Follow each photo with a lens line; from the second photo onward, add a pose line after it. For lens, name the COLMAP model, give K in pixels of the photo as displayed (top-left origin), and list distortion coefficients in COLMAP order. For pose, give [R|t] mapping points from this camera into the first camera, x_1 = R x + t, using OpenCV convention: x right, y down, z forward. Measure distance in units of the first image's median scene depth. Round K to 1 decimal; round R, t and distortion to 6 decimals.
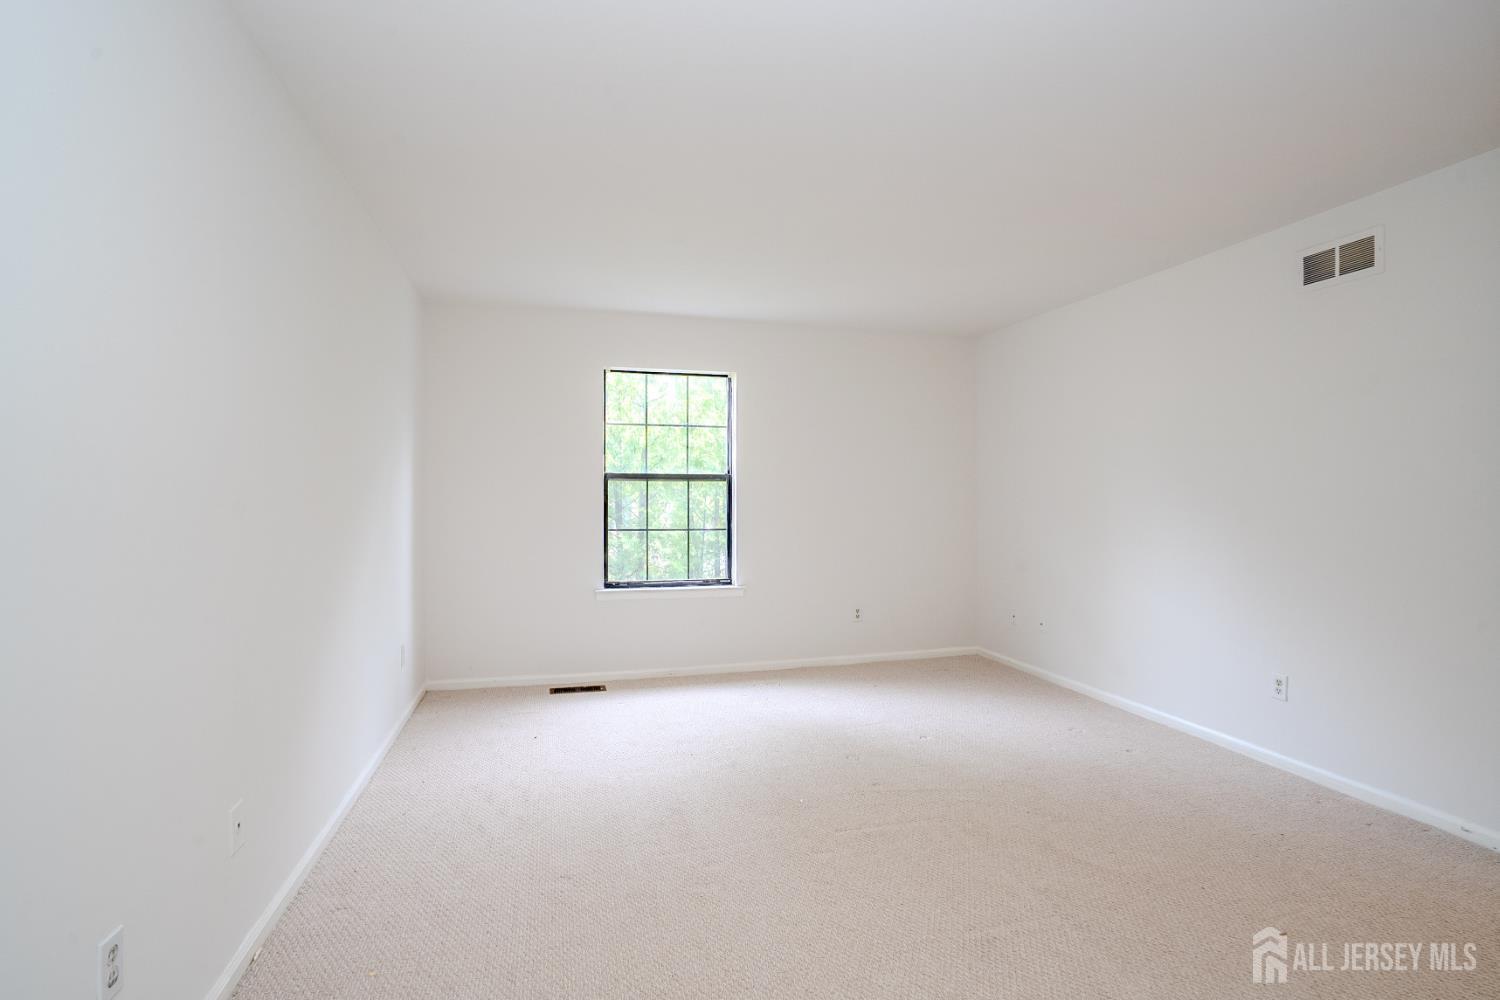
lens RADIAL K [[689.5, 0, 755.0], [0, 689.5, 496.4], [0, 0, 1]] dist [-0.057839, 0.021003]
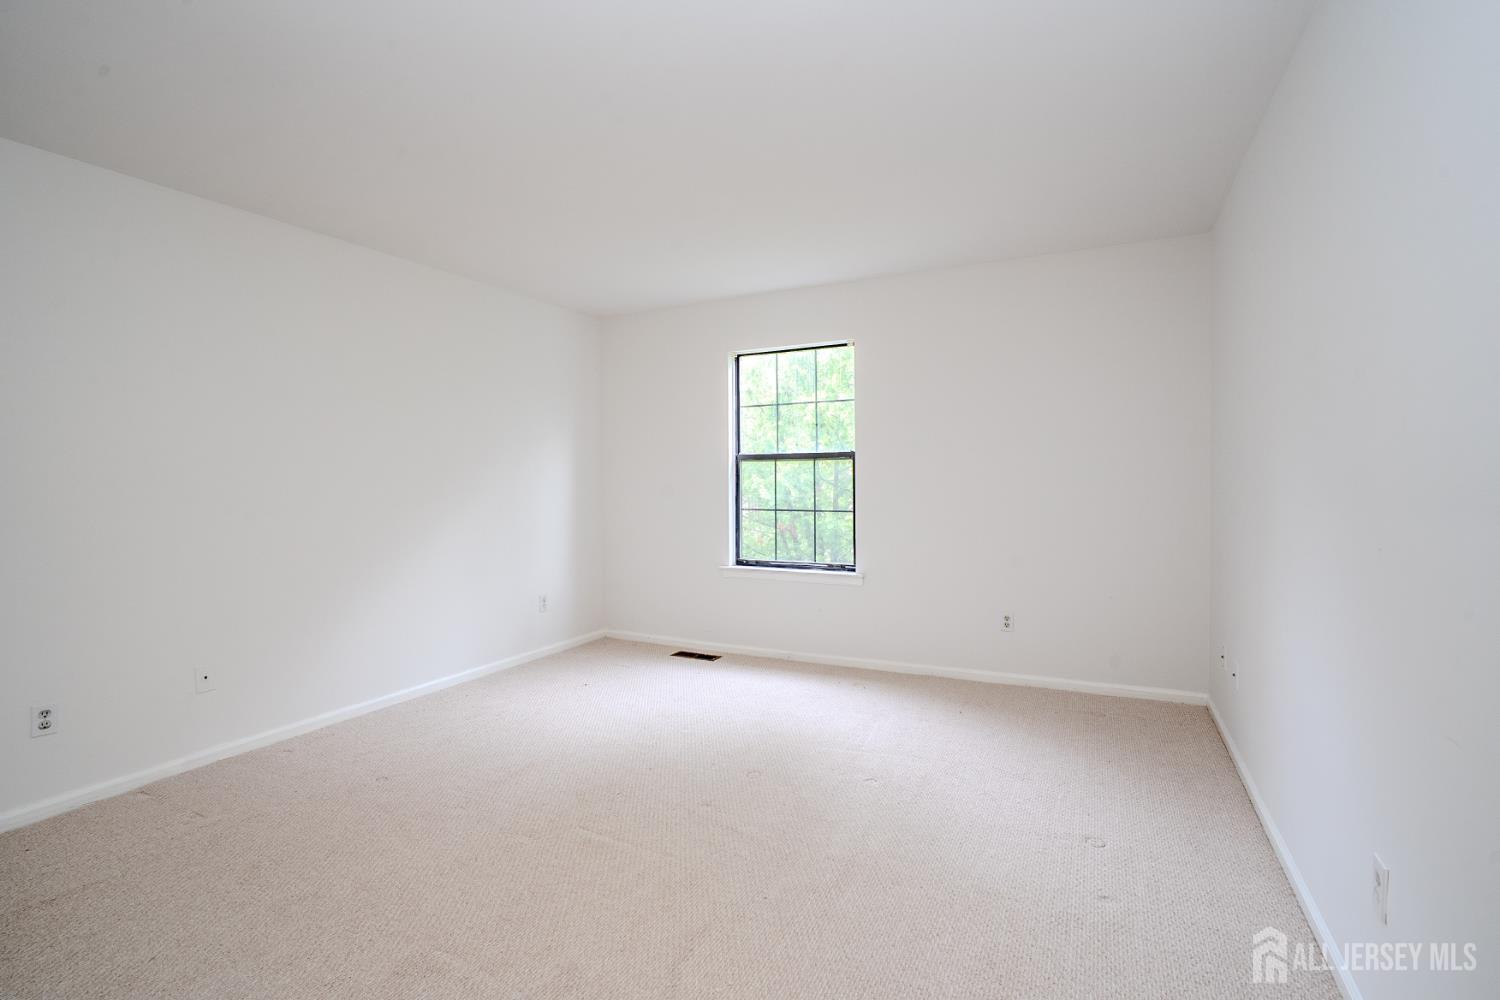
lens RADIAL K [[689.5, 0, 759.7], [0, 689.5, 478.3], [0, 0, 1]] dist [-0.057839, 0.021003]
pose [[0.741420, -0.007517, -0.670999, 0.498269], [0.014189, 0.999889, 0.004477, -0.002538], [0.670891, -0.012840, 0.741445, 0.240100]]
